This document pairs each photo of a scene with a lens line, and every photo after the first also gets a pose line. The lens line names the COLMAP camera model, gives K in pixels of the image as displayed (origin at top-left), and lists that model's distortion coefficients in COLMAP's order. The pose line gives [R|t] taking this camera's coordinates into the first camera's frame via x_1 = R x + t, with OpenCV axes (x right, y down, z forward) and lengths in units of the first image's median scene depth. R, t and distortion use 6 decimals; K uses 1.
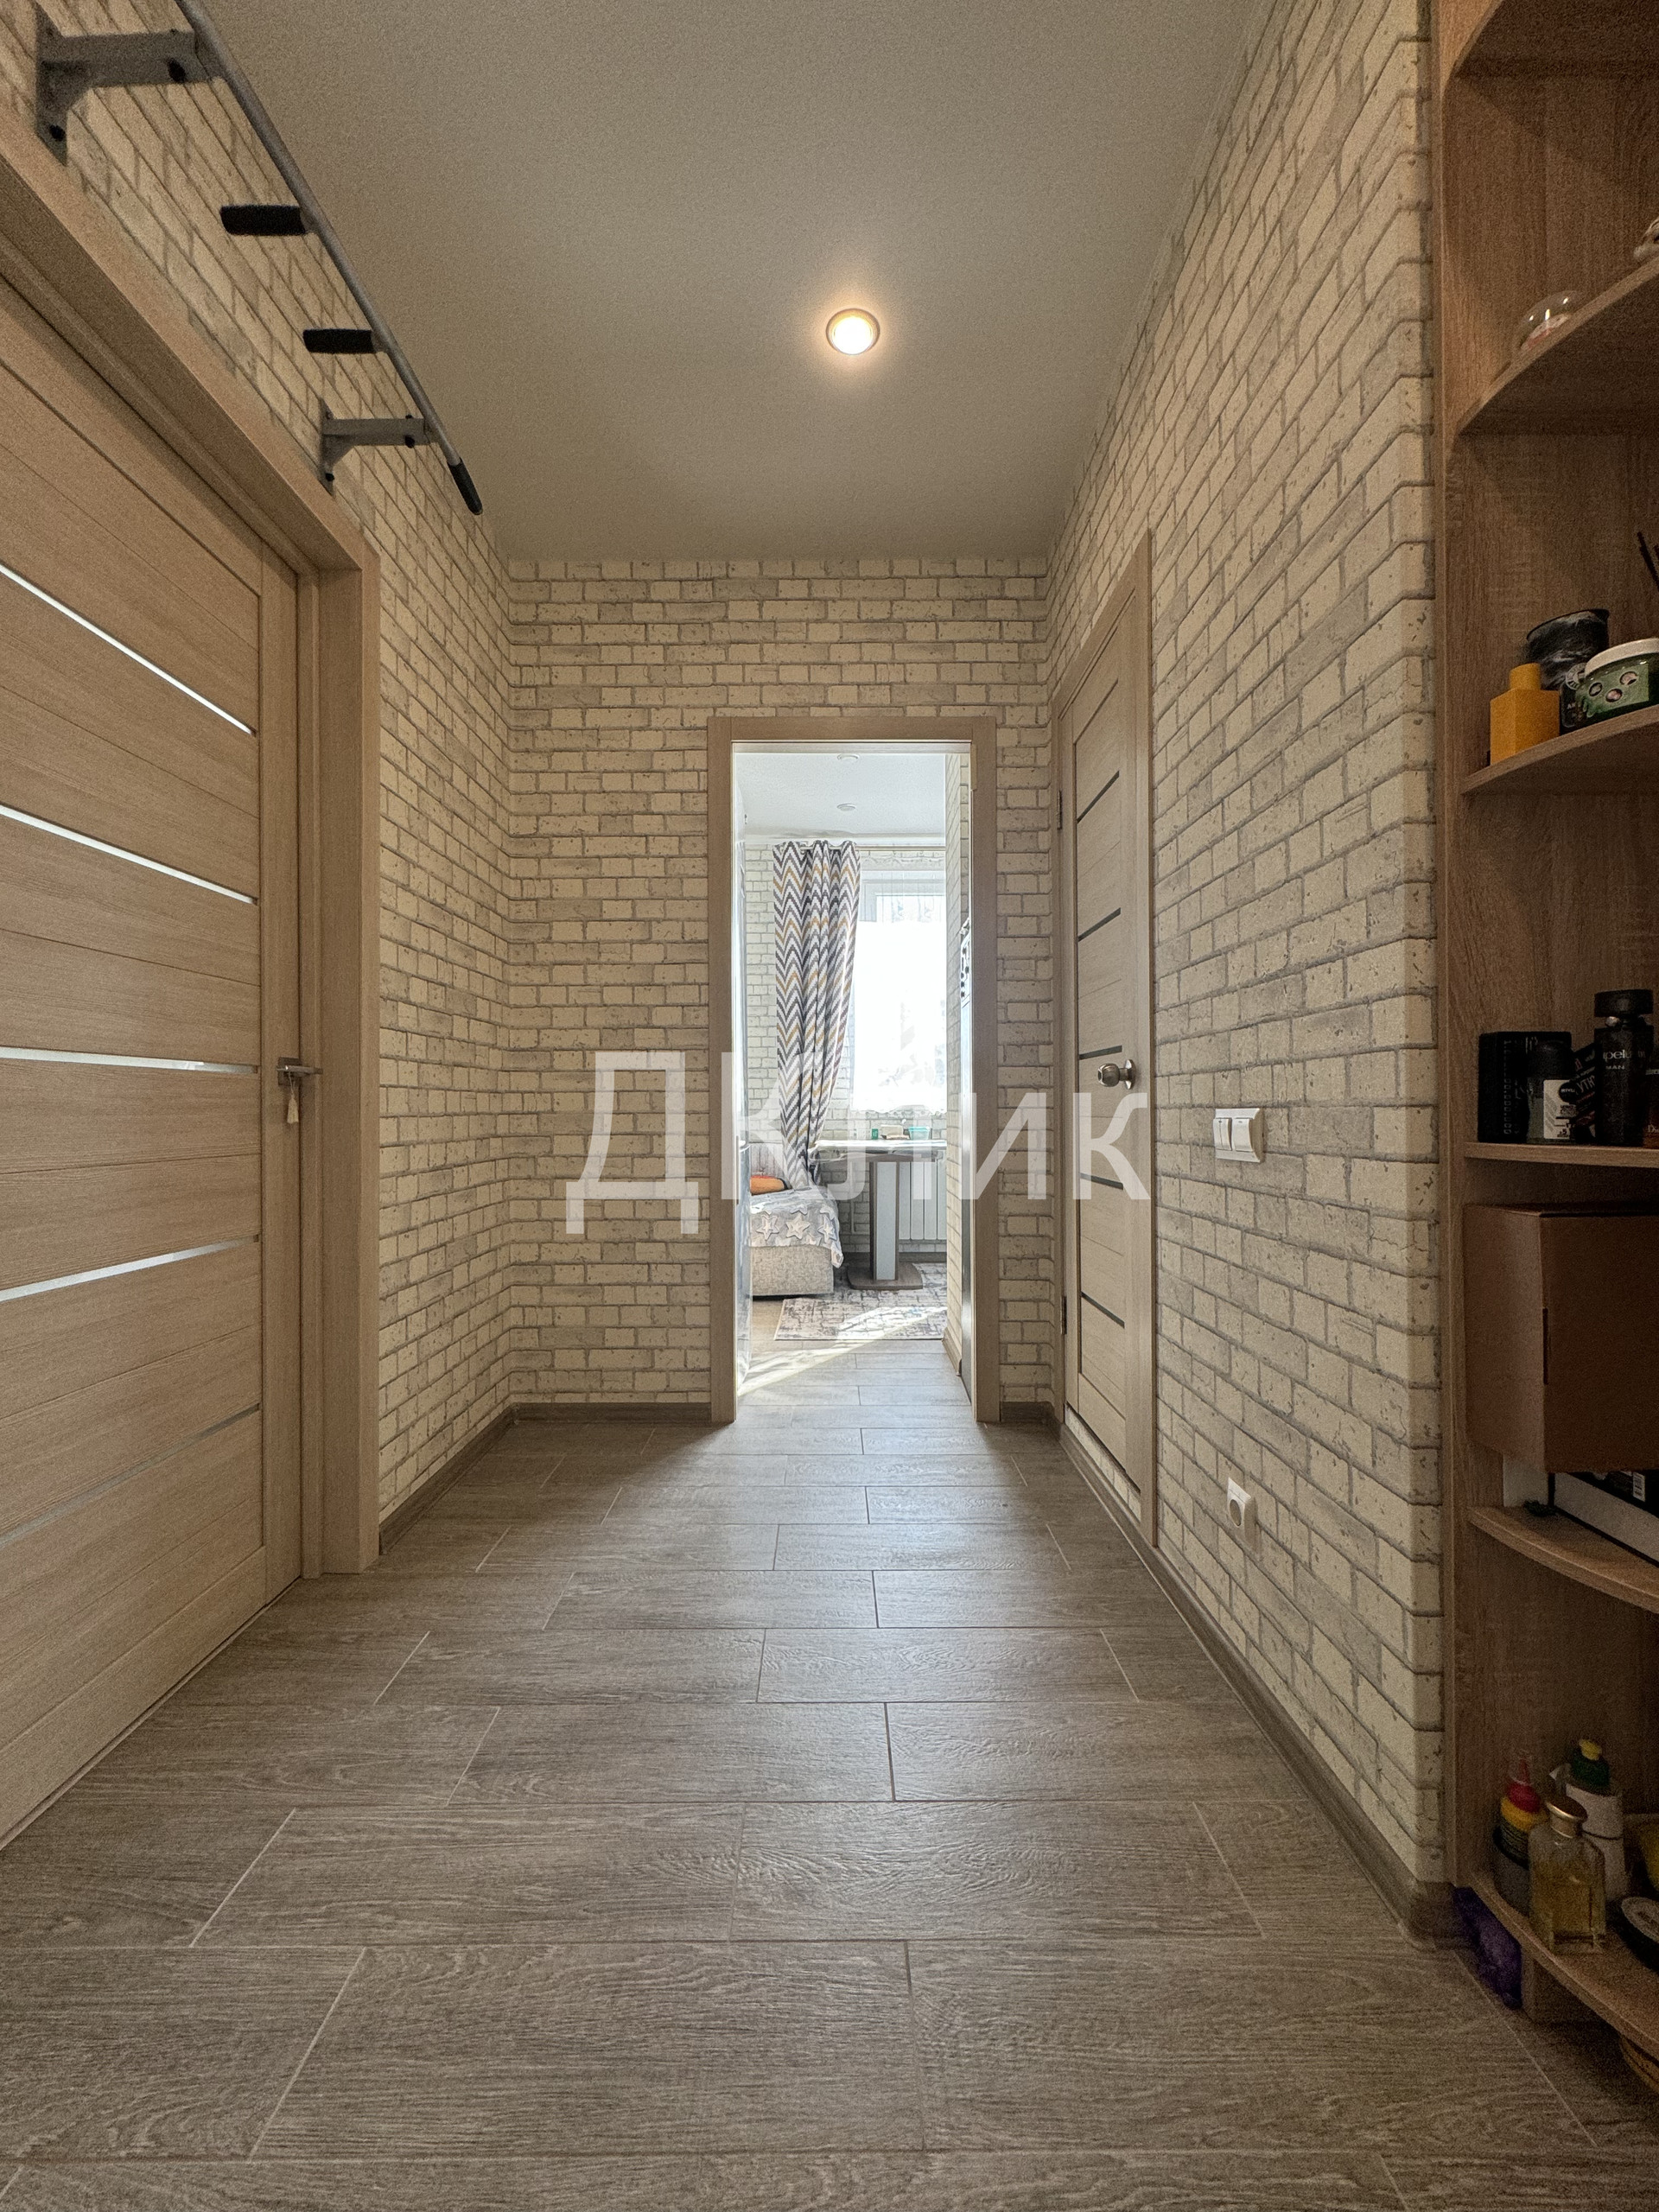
lens RADIAL K [[885.8, 0, 825.6], [0, 885.8, 1104.0], [0, 0, 1]] dist [-0.002781, 0.000248]
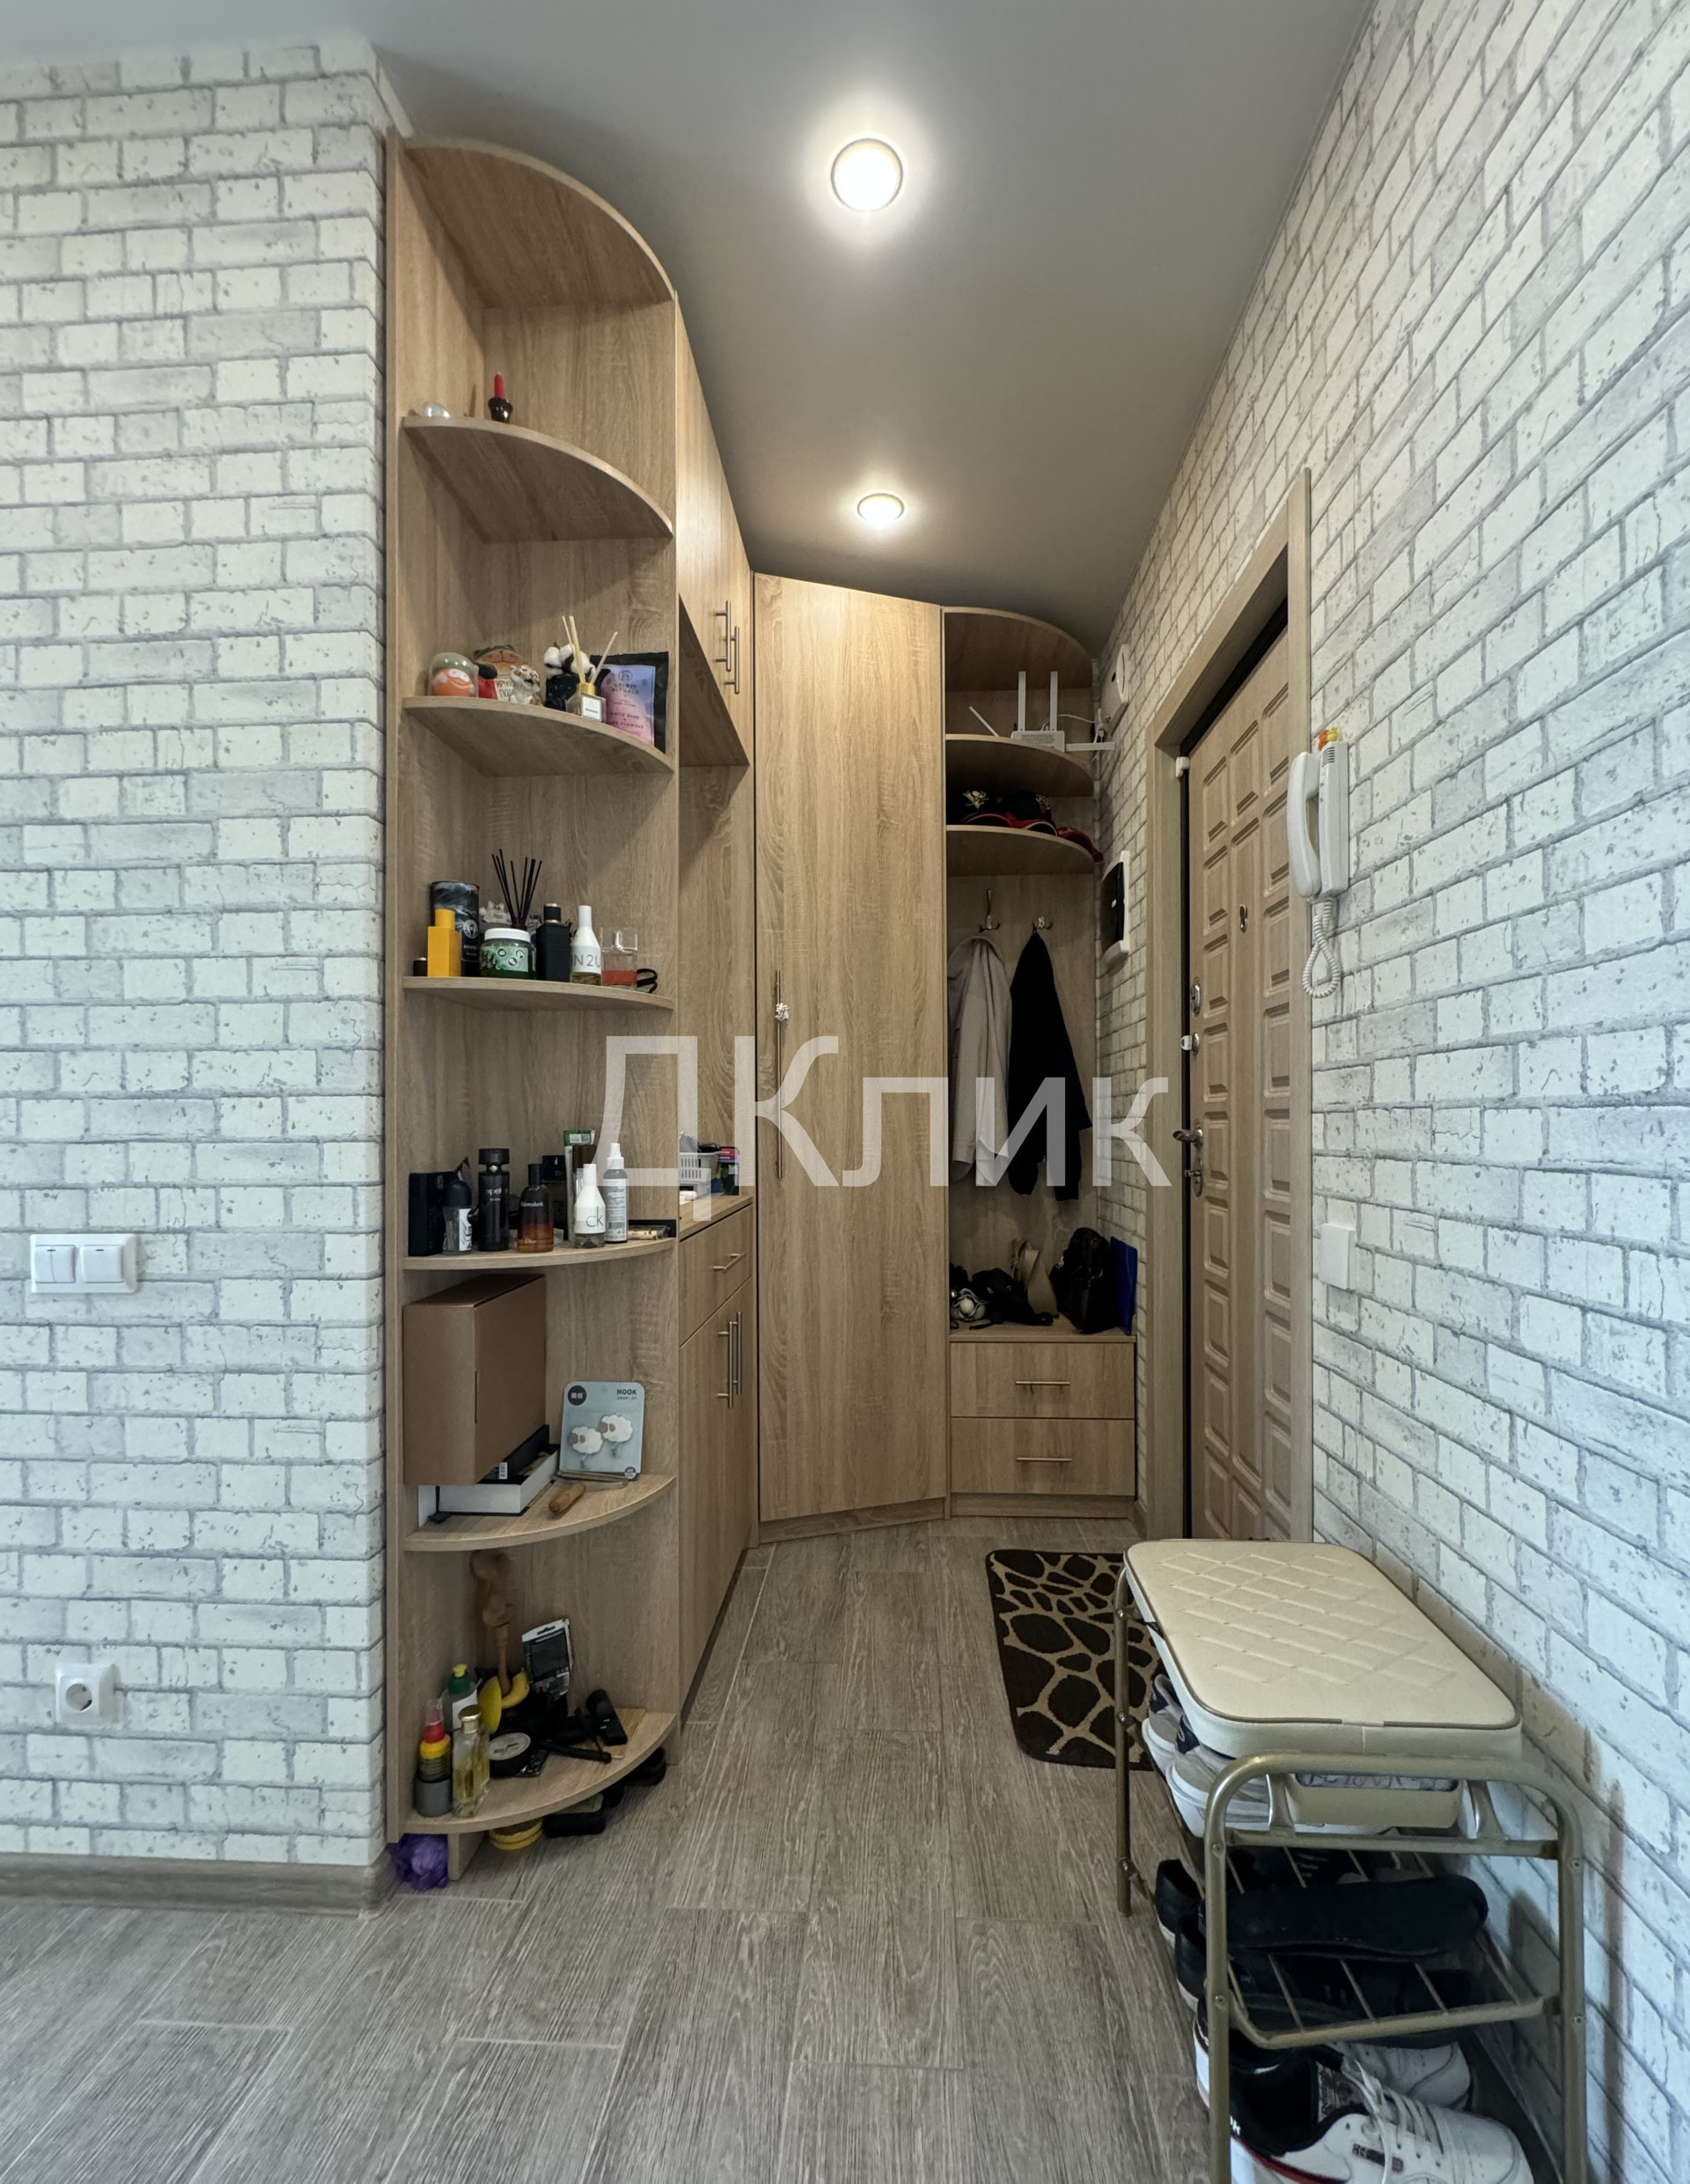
lens RADIAL K [[940.8, 0, 855.4], [0, 940.8, 1122.8], [0, 0, 1]] dist [-0.001739, -0.000508]
pose [[0.047645, 0.010988, 0.998804, -0.598844], [-0.005142, 0.999929, -0.010755, -0.138064], [-0.998851, -0.004624, 0.047698, 0.265129]]
